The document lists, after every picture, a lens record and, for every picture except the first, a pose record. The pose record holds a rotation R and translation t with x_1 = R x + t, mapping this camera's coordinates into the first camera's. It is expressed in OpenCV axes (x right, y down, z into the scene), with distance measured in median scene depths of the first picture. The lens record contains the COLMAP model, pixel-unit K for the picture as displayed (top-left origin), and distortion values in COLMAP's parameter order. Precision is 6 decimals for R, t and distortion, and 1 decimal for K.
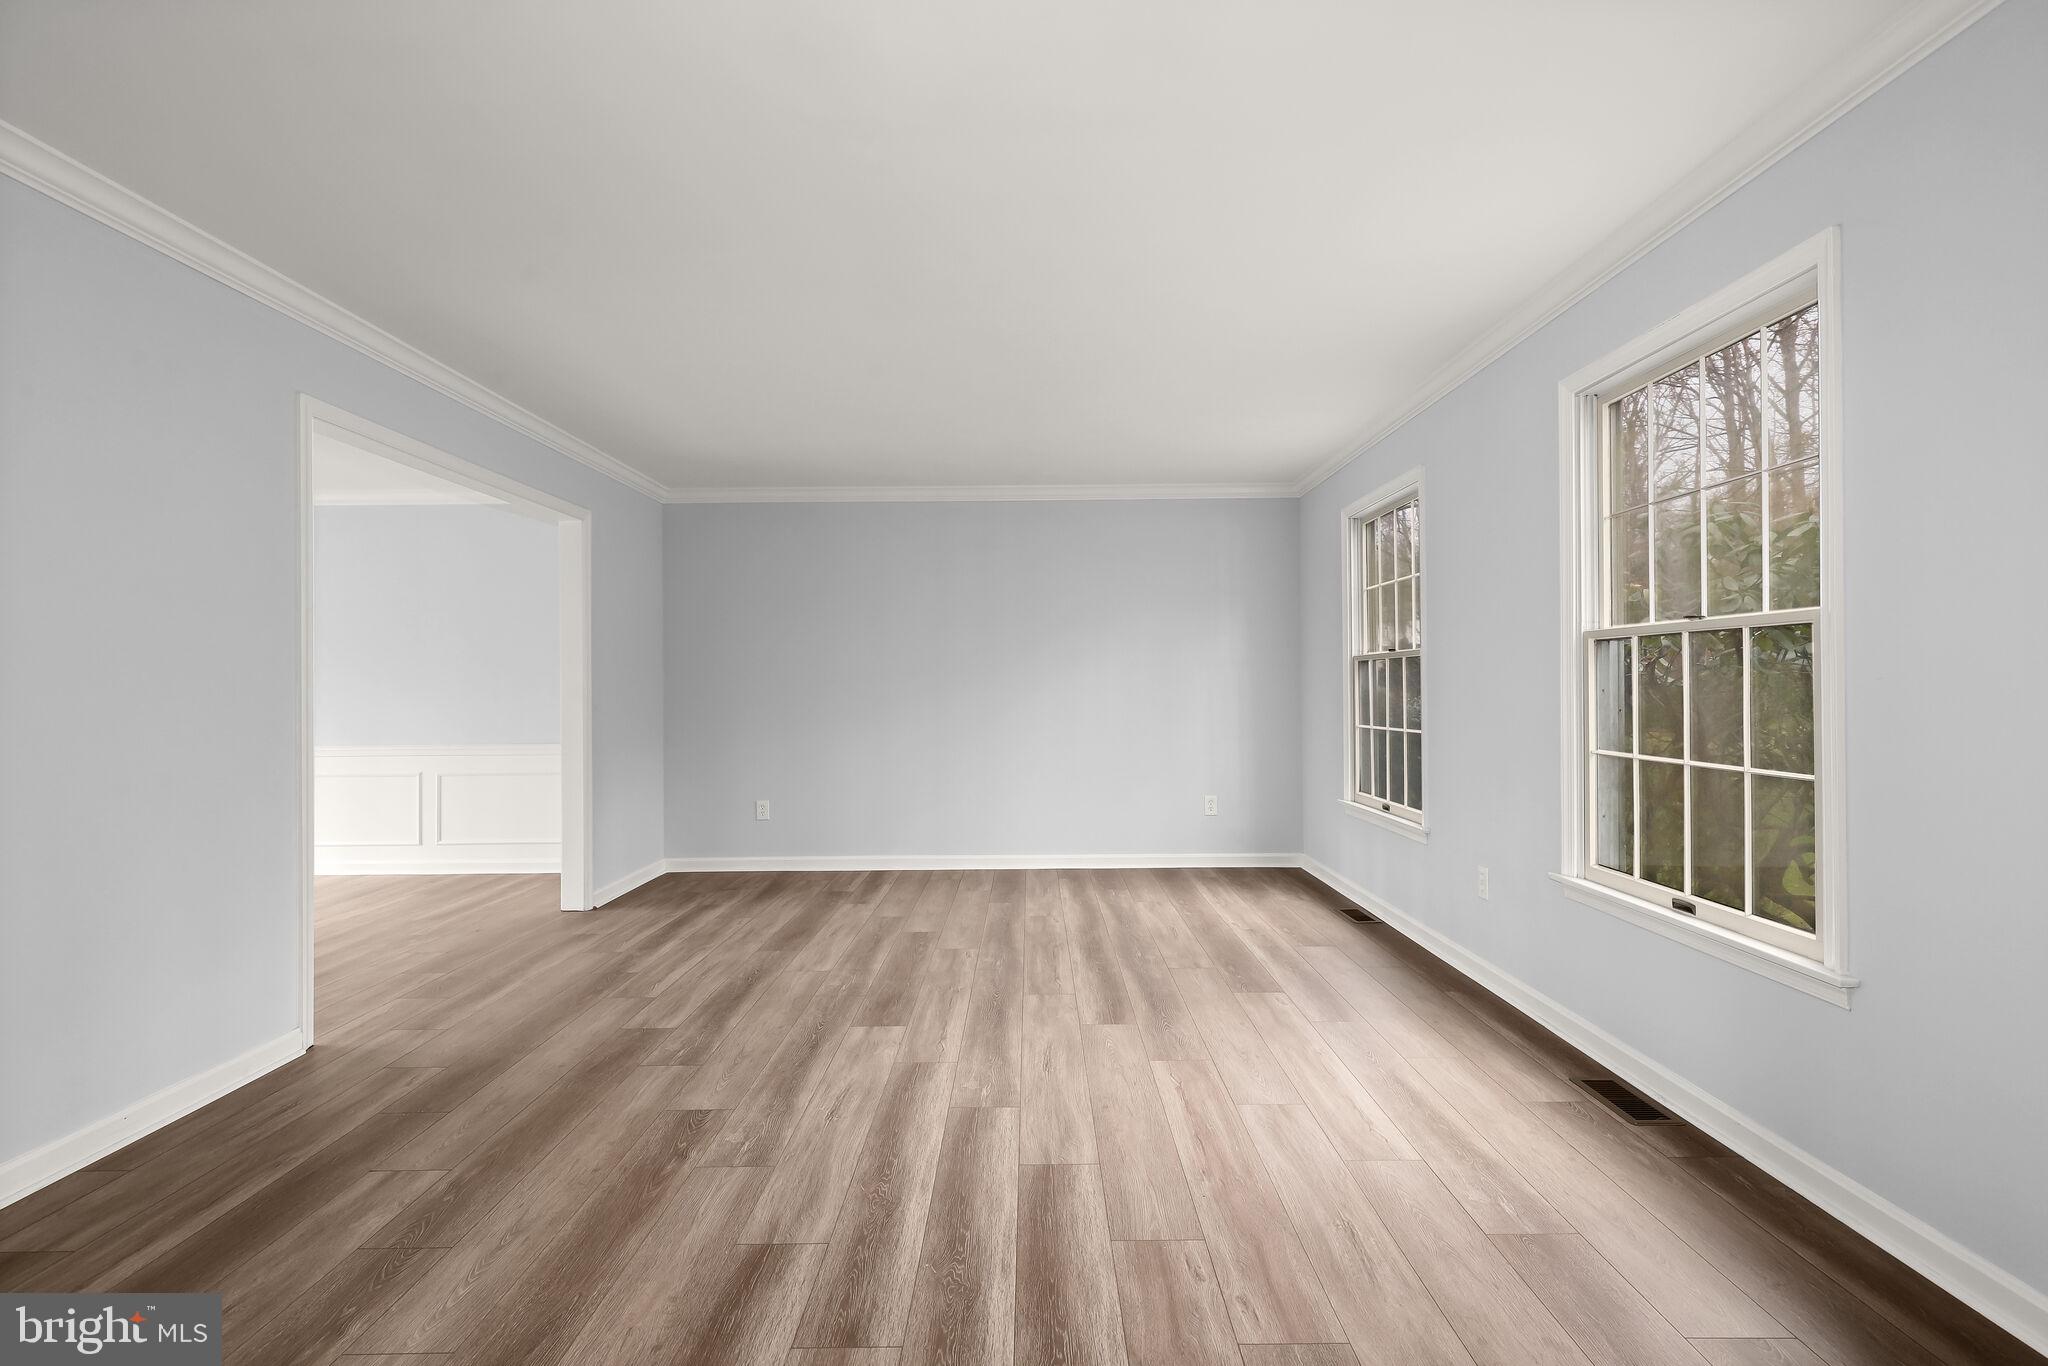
lens RADIAL K [[933.5, 0, 1034.5], [0, 933.5, 690.8], [0, 0, 1]] dist [-0.000047, 0.000659]
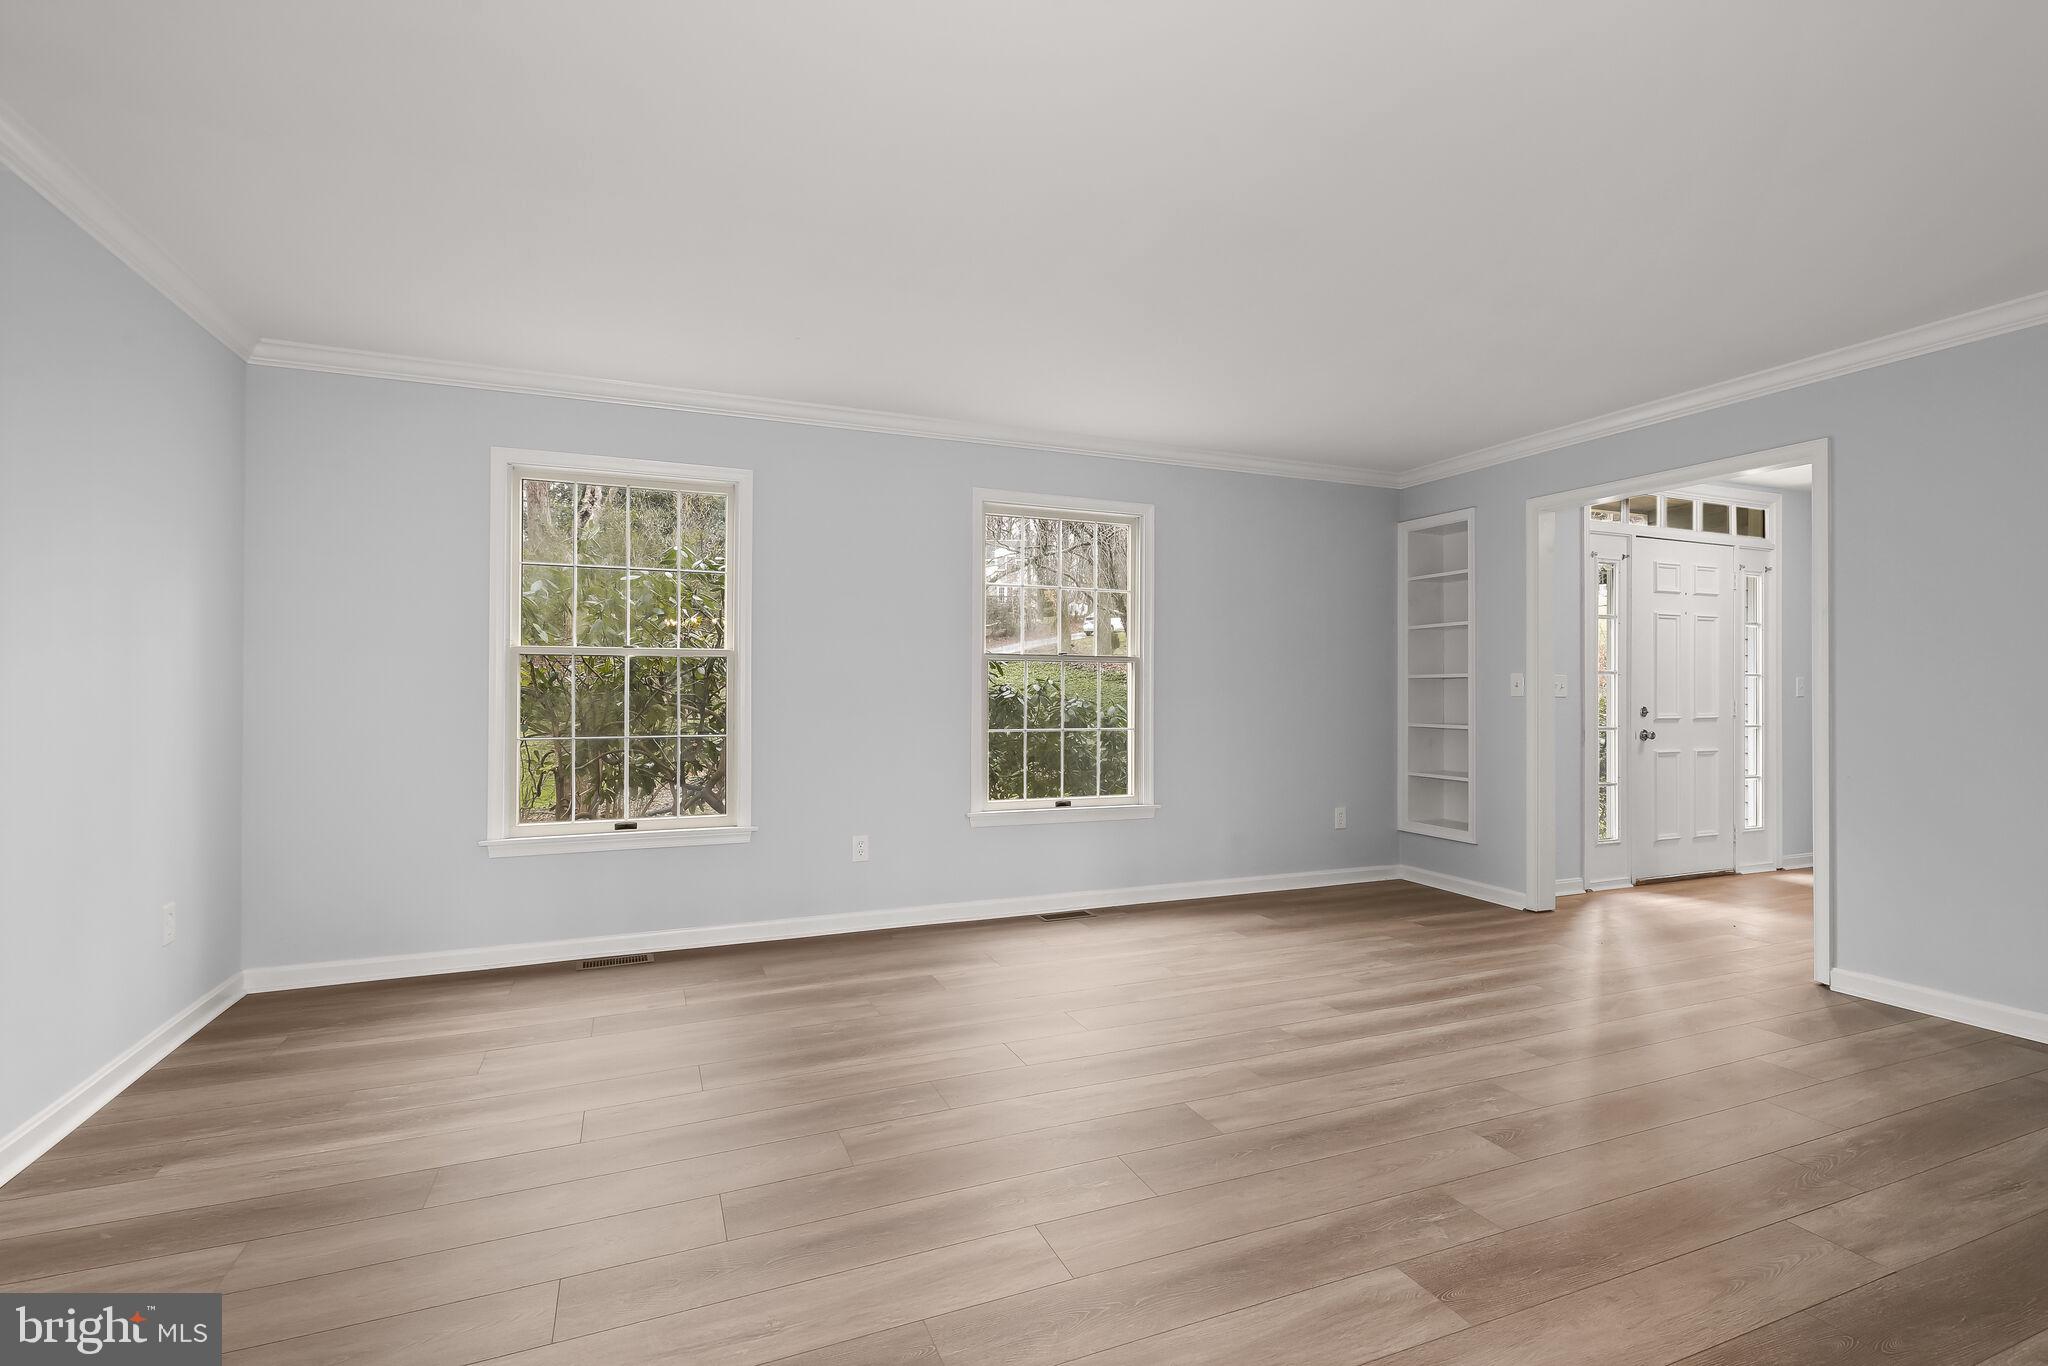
lens RADIAL K [[932.7, 0, 1040.8], [0, 932.7, 672.2], [0, 0, 1]] dist [0.000236, 0.000409]
pose [[-0.390987, 0.020822, 0.920161, -1.045690], [0.003148, 0.999768, -0.021286, 0.001325], [-0.920391, -0.005425, -0.390962, 1.779399]]
